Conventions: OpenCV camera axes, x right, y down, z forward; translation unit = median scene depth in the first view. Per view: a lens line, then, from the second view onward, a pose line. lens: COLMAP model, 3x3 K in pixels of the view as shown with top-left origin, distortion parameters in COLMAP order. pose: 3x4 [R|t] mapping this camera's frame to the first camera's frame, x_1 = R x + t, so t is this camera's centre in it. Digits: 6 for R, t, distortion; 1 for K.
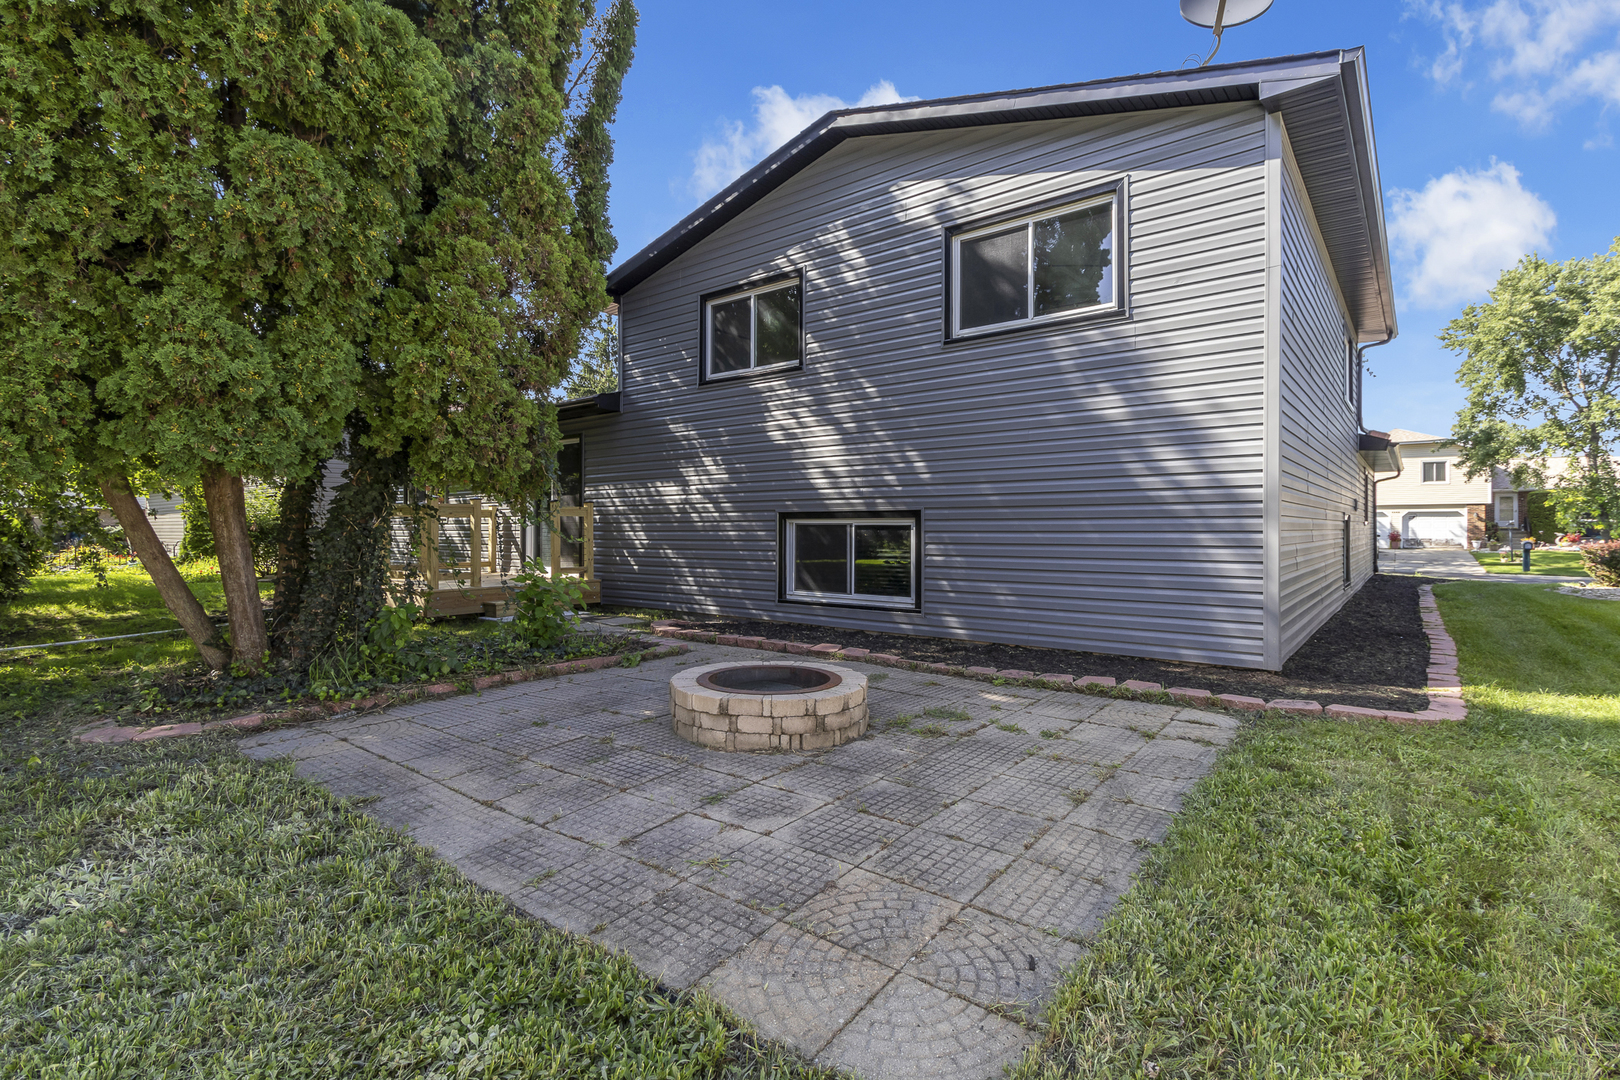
lens RADIAL K [[743.6, 0, 799.3], [0, 743.6, 534.9], [0, 0, 1]] dist [0.007262, 0.000124]
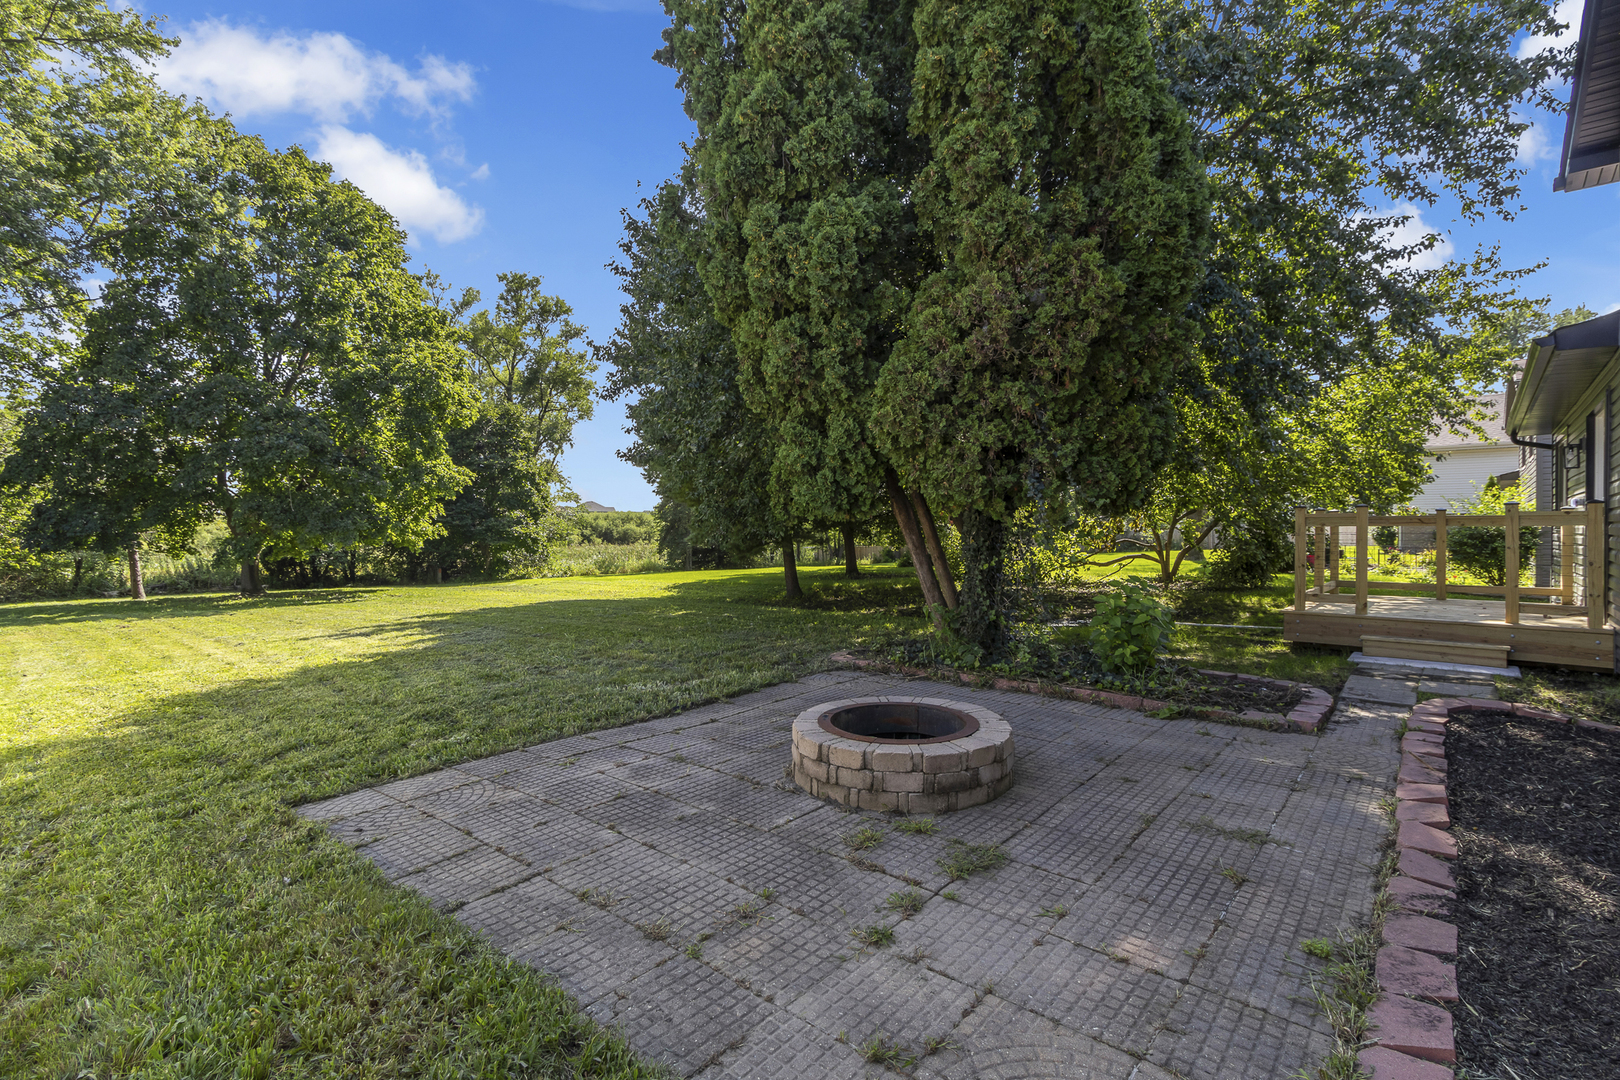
lens RADIAL K [[743.6, 0, 814.3], [0, 743.6, 528.9], [0, 0, 1]] dist [0.007262, 0.000124]
pose [[-0.033528, -0.002899, -0.999434, 1.210093], [-0.002427, 0.999993, -0.002819, -0.051257], [0.999435, 0.002331, -0.033534, 1.294982]]
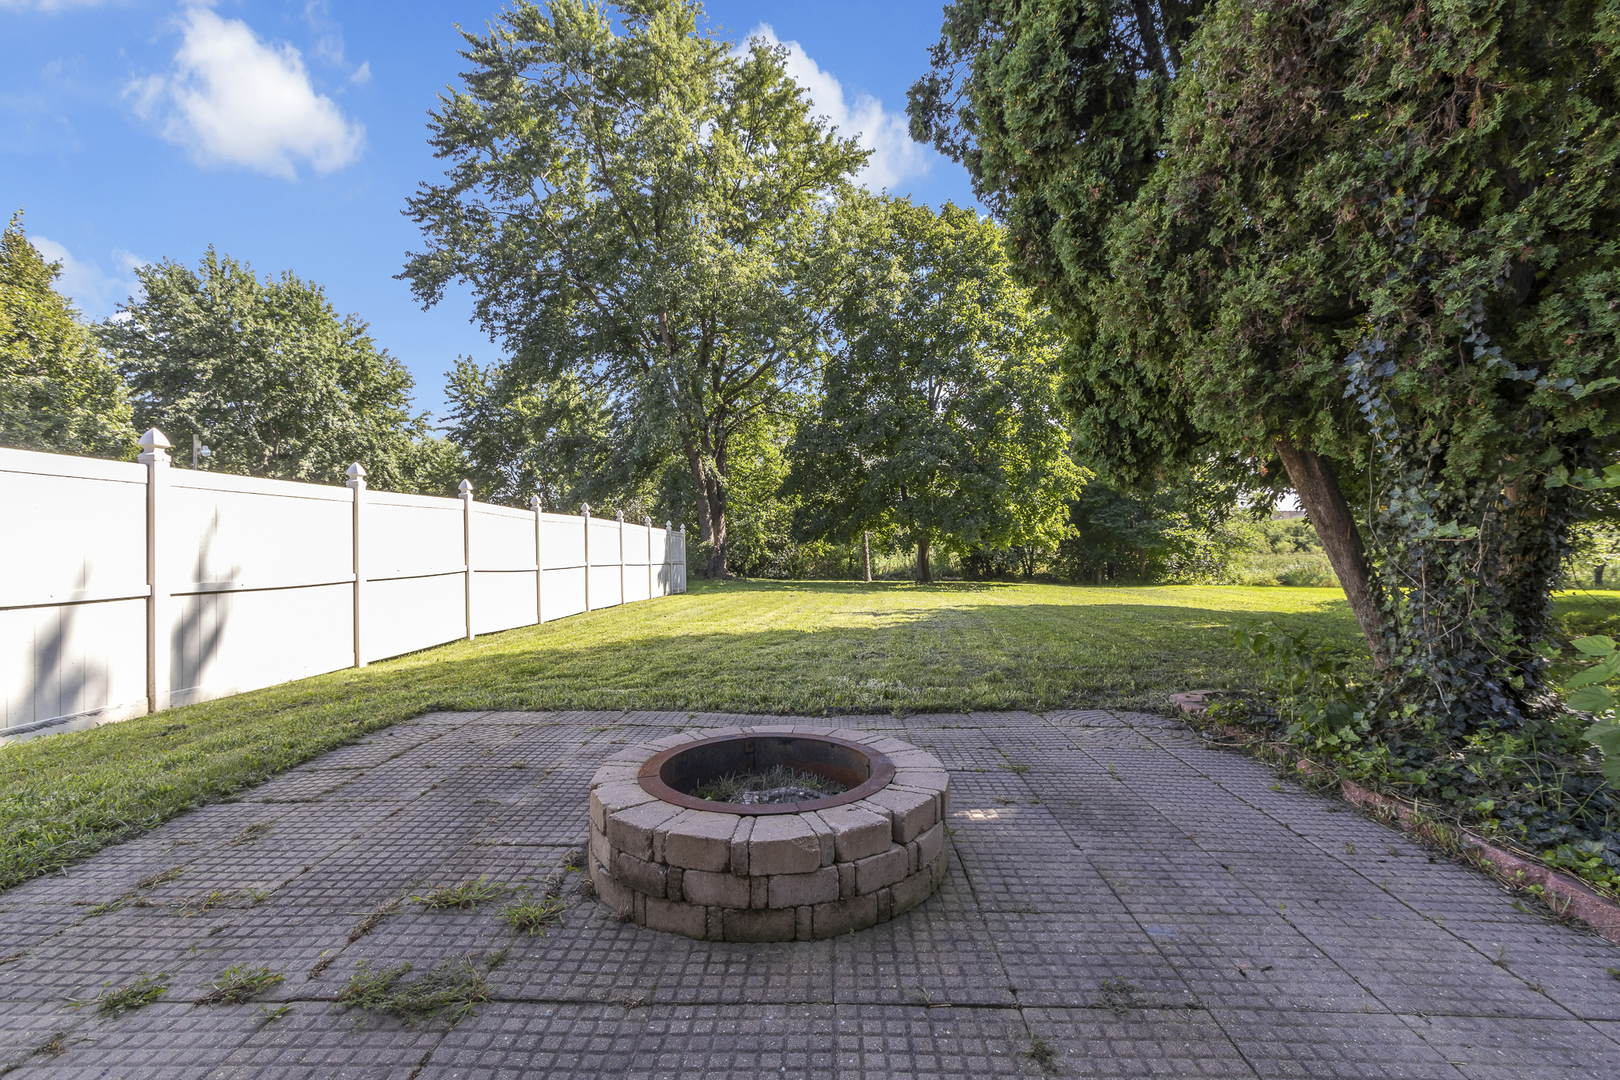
lens RADIAL K [[743.6, 0, 811.4], [0, 743.6, 548.9], [0, 0, 1]] dist [0.007262, 0.000124]
pose [[-0.801281, 0.005388, -0.598264, 0.380172], [-0.008281, 0.999764, 0.020095, 0.021825], [0.598231, 0.021056, -0.801047, 2.051158]]
